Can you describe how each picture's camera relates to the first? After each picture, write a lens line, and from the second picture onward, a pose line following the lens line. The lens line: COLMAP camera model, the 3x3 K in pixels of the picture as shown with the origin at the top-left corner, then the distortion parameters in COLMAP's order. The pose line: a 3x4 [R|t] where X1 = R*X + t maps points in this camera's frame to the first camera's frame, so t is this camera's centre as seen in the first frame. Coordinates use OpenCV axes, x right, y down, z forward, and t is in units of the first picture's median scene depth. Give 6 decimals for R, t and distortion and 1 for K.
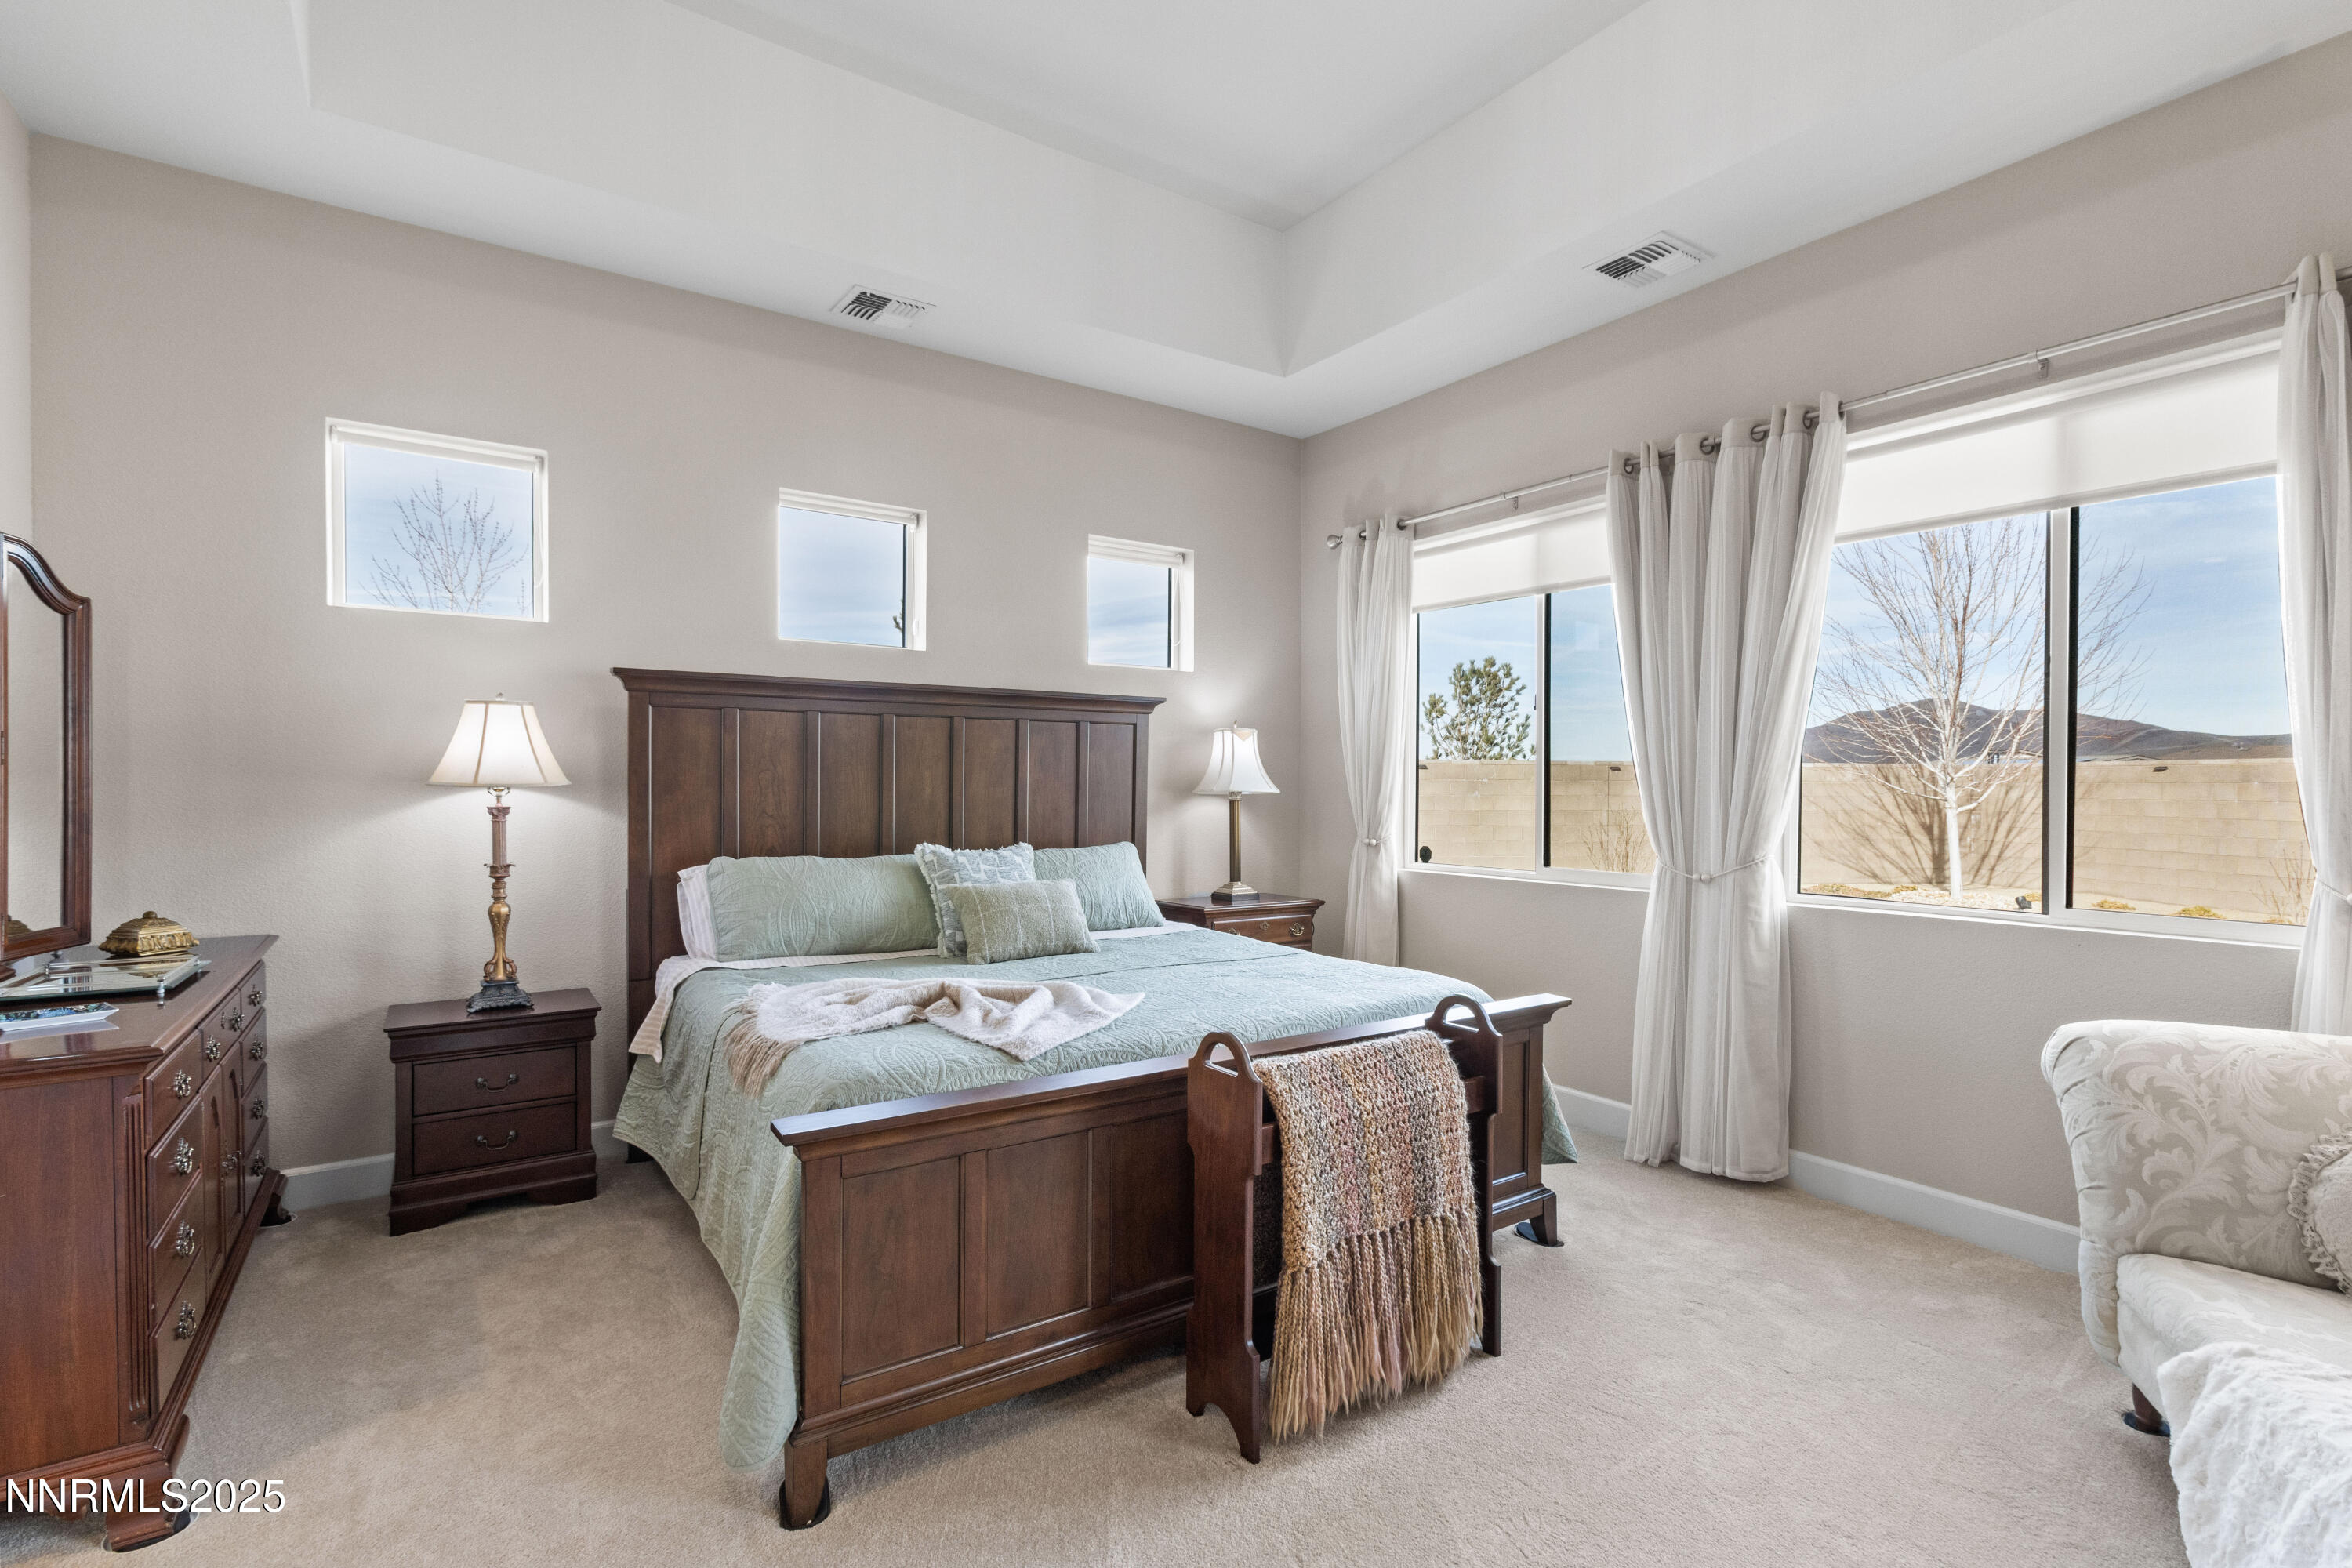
lens RADIAL K [[1089.1, 0, 1181.6], [0, 1089.1, 781.5], [0, 0, 1]] dist [0.001118, 0.000659]
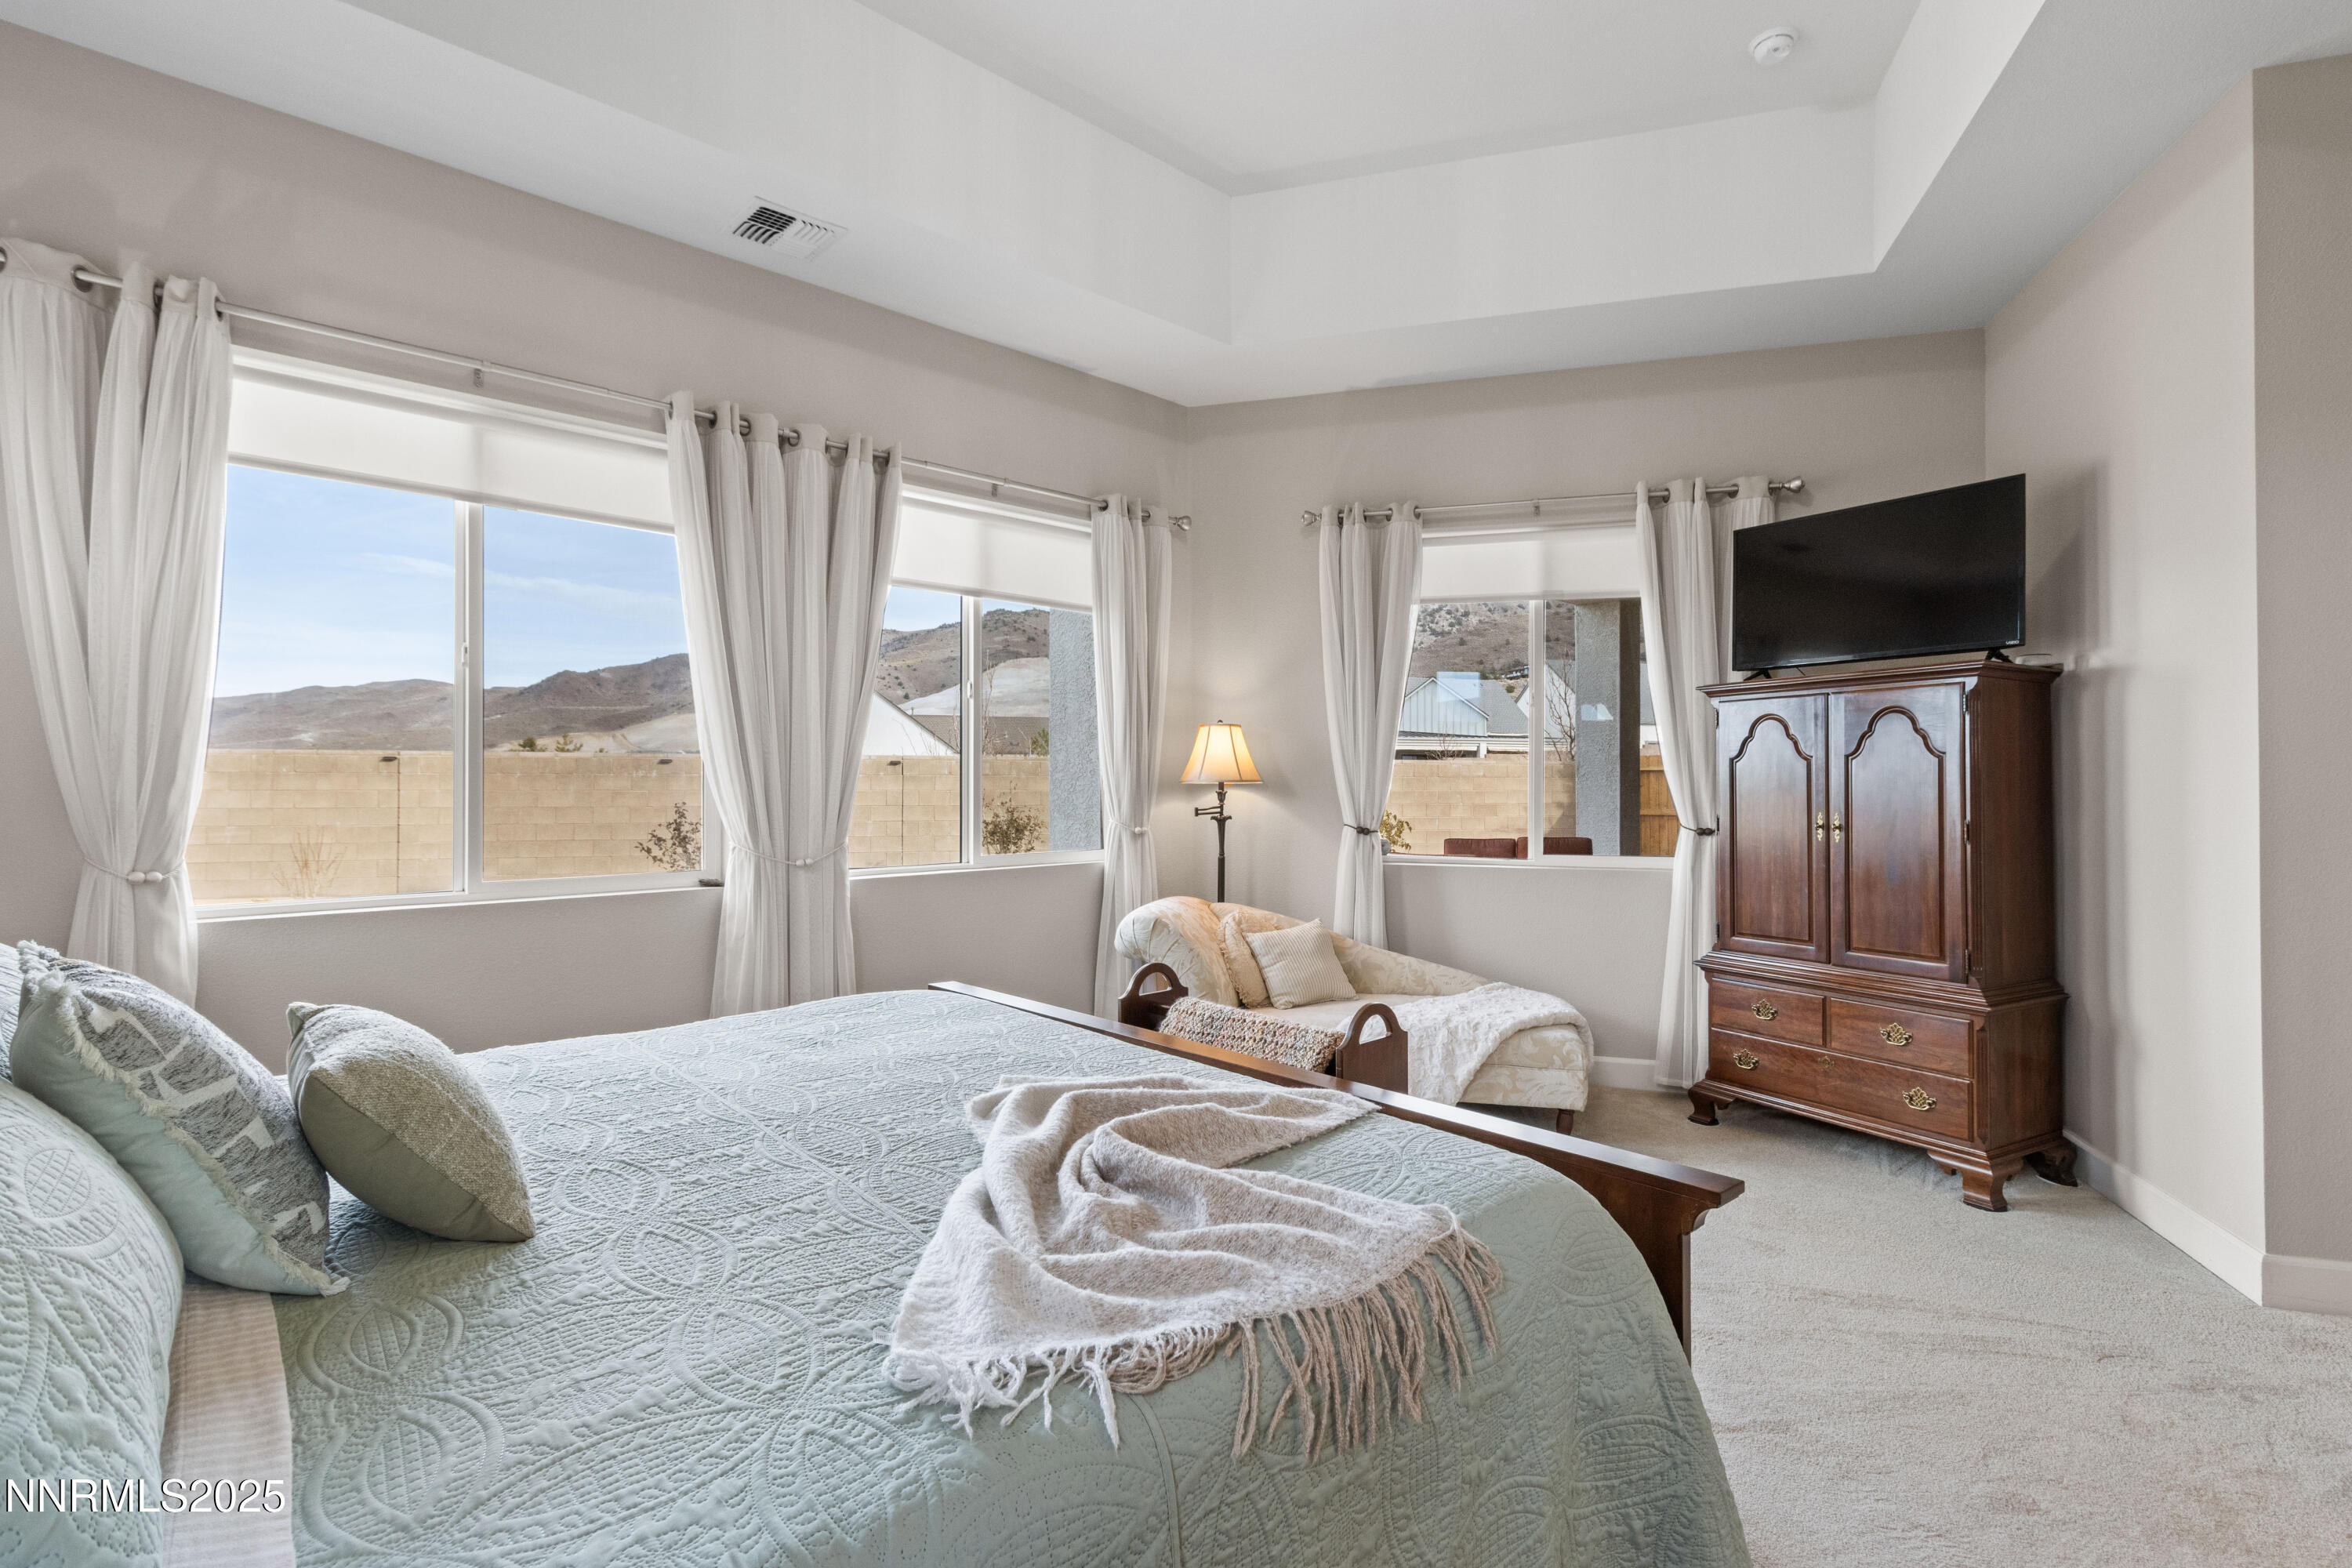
lens RADIAL K [[1089.1, 0, 1181.6], [0, 1089.1, 781.5], [0, 0, 1]] dist [0.001118, 0.000659]
pose [[-0.146615, -0.004263, 0.989184, -0.541253], [-0.004090, 0.999985, 0.003703, 0.006367], [-0.989185, -0.003503, -0.146630, 0.738899]]
